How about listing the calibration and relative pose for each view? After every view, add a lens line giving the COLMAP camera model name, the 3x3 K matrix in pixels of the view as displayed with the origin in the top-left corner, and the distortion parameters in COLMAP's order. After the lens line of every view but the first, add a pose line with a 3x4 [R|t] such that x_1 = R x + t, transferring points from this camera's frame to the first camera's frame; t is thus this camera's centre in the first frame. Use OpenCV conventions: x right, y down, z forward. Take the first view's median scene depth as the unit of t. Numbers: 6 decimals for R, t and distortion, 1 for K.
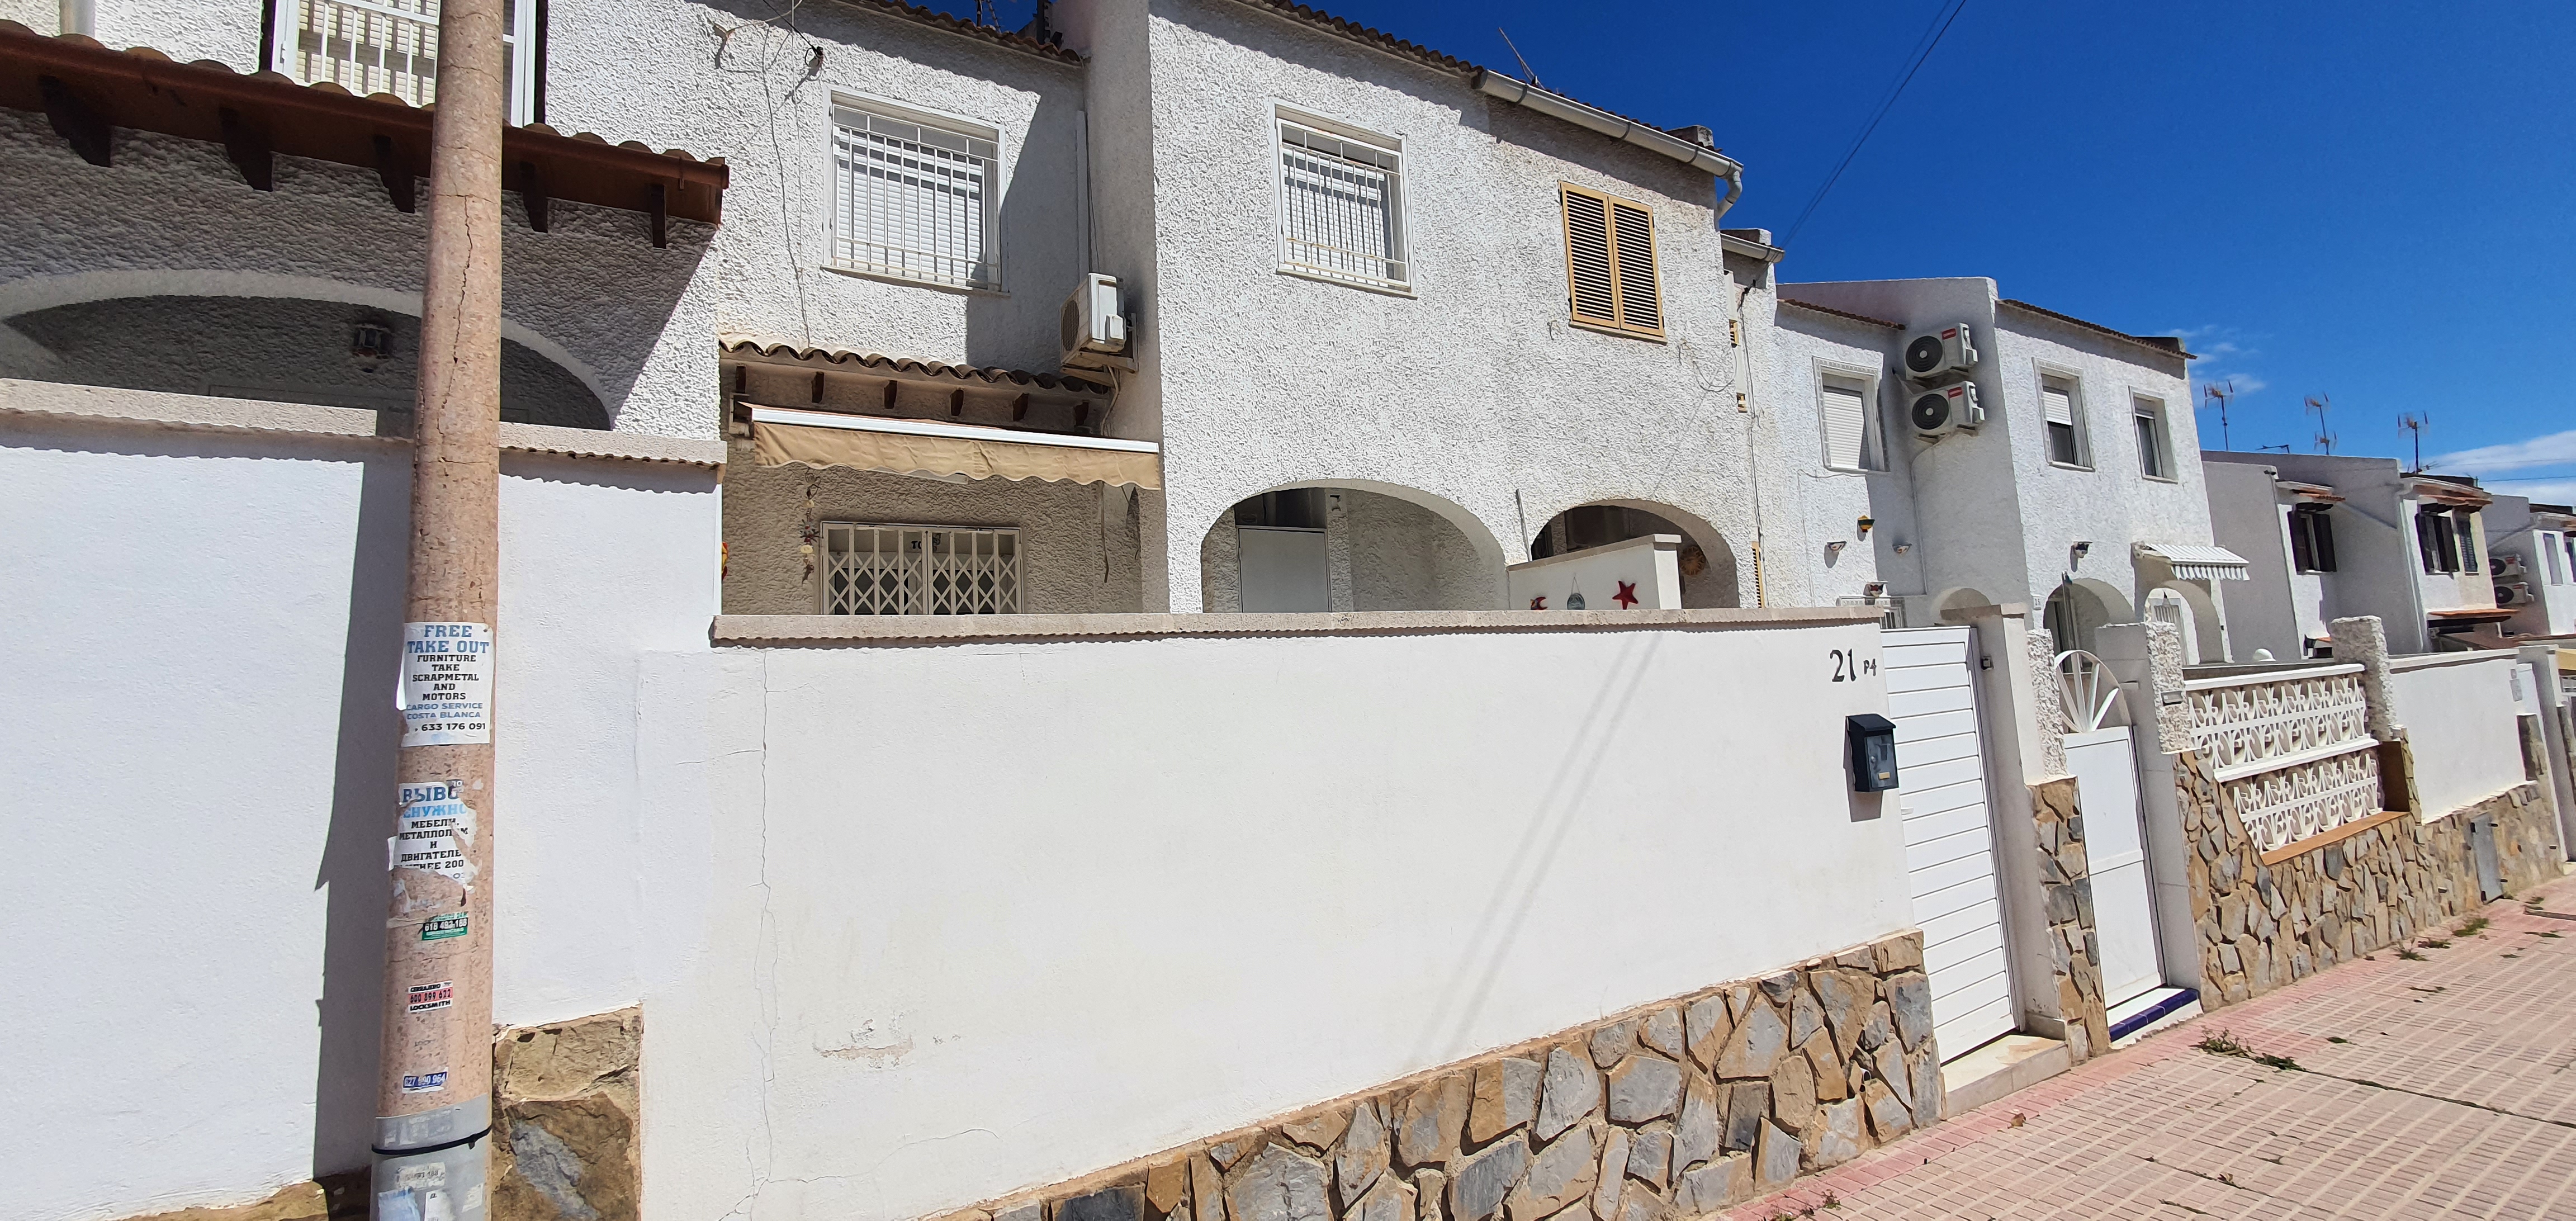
lens RADIAL K [[920.7, 0, 1288.0], [0, 920.7, 610.5], [0, 0, 1]] dist [0.000890, -0.000397]
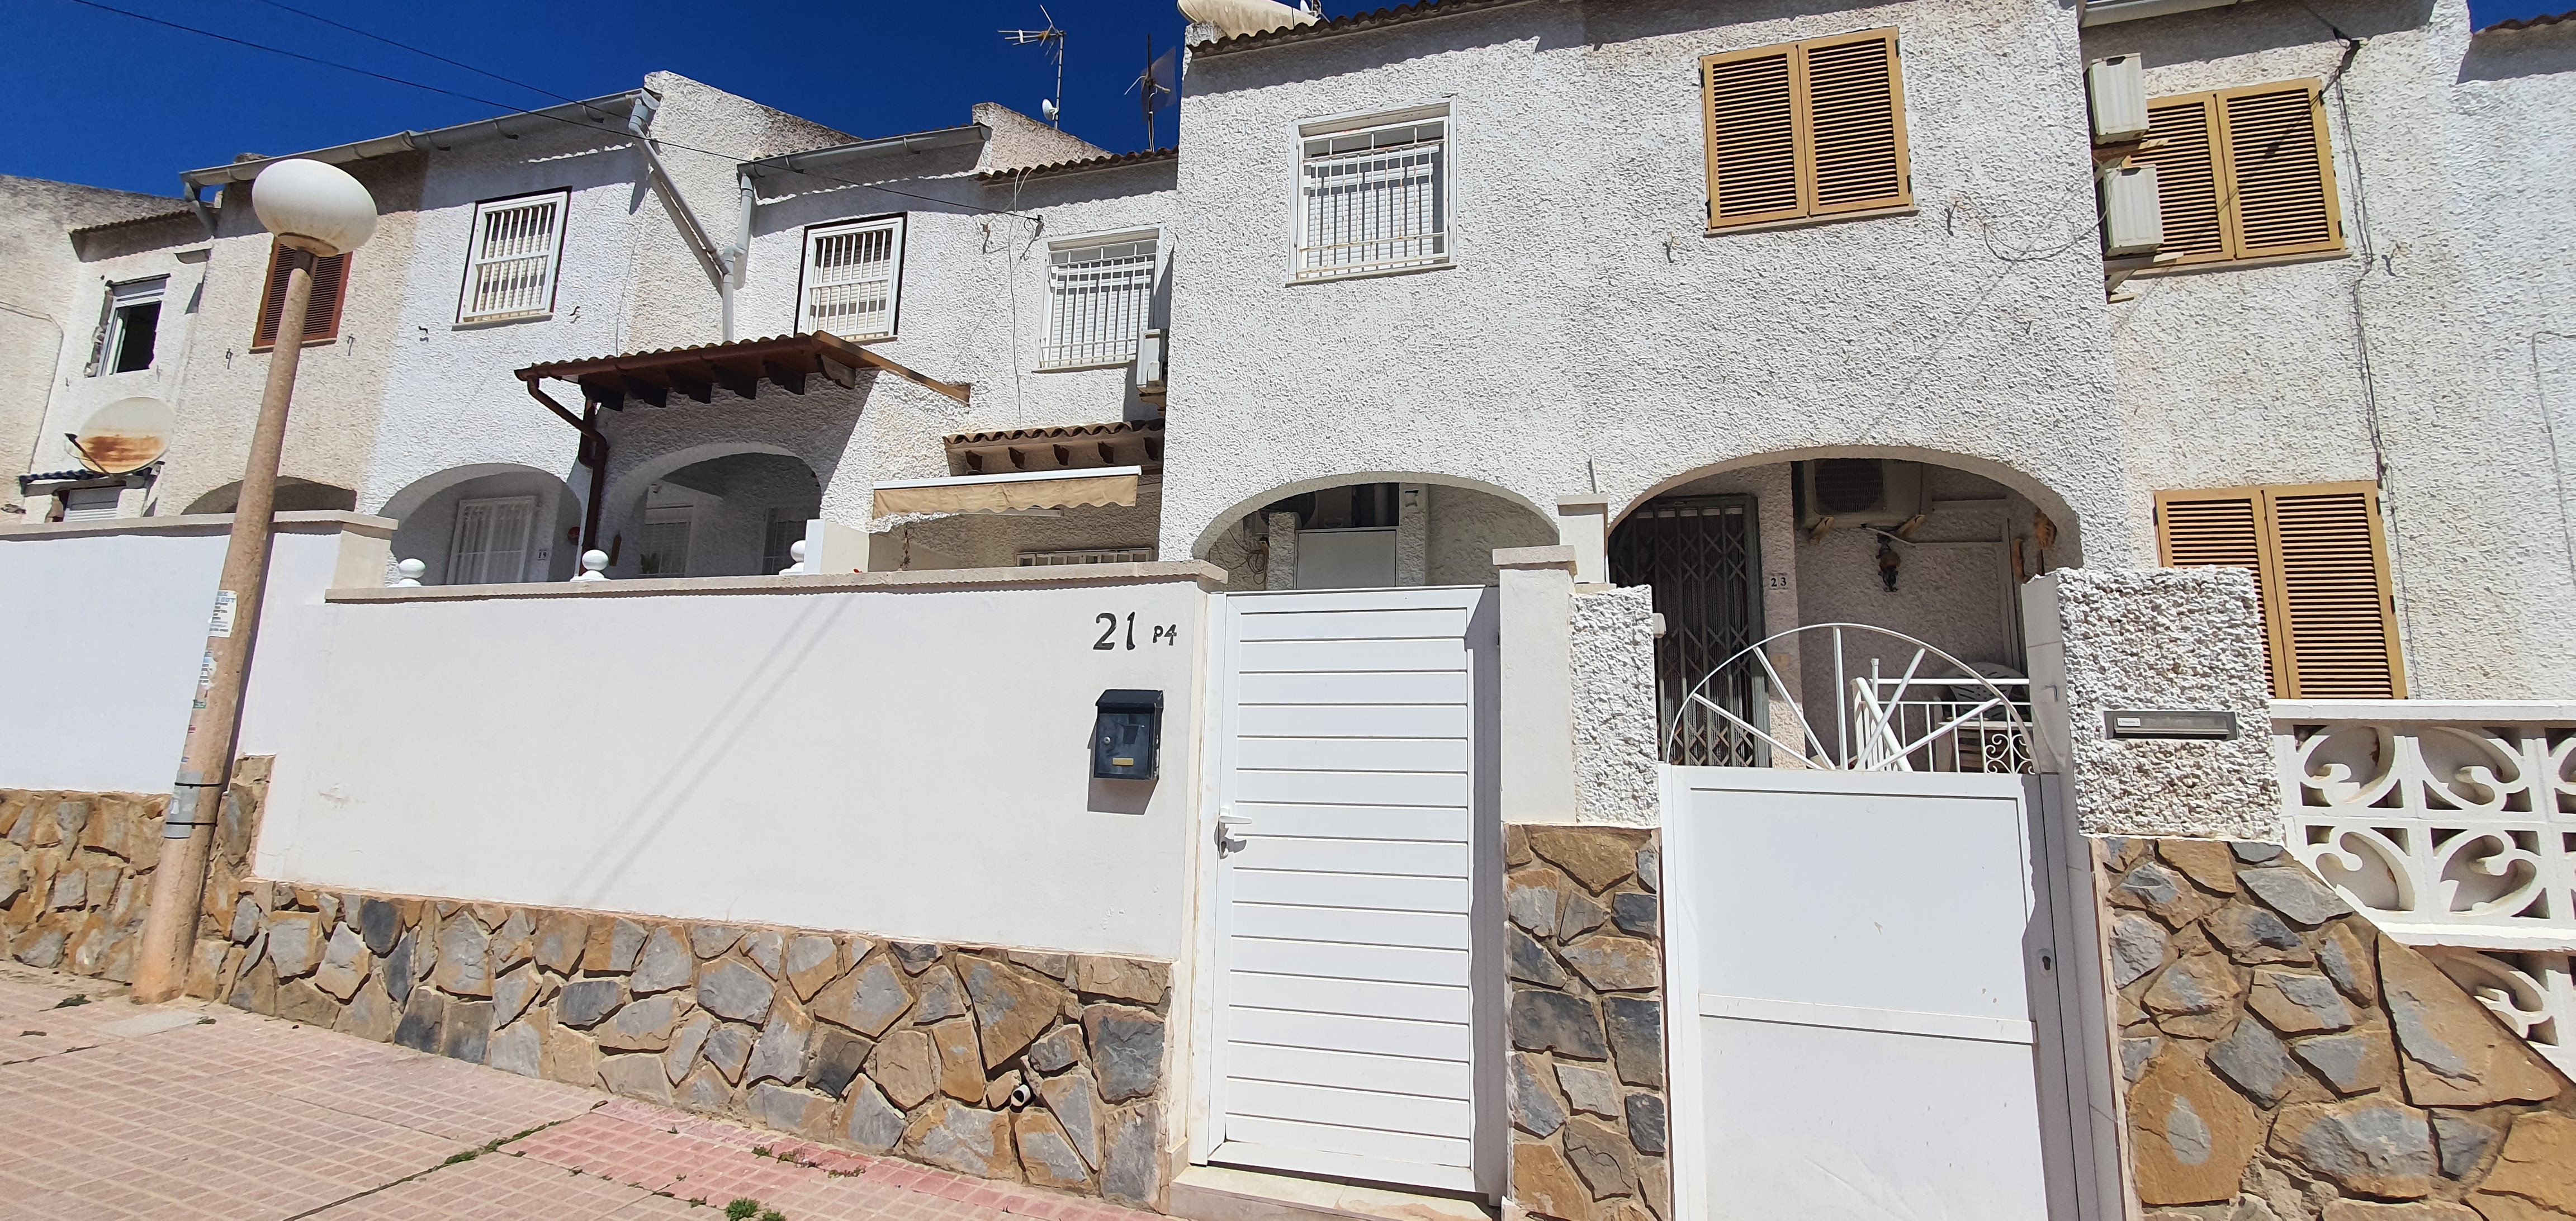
lens RADIAL K [[905.5, 0, 1288.0], [0, 905.5, 610.5], [0, 0, 1]] dist [0.003069, -0.000029]
pose [[0.736937, -0.025793, -0.675469, 0.652536], [0.003181, 0.999393, -0.034691, 0.035432], [0.675954, 0.023416, 0.736572, 0.244849]]
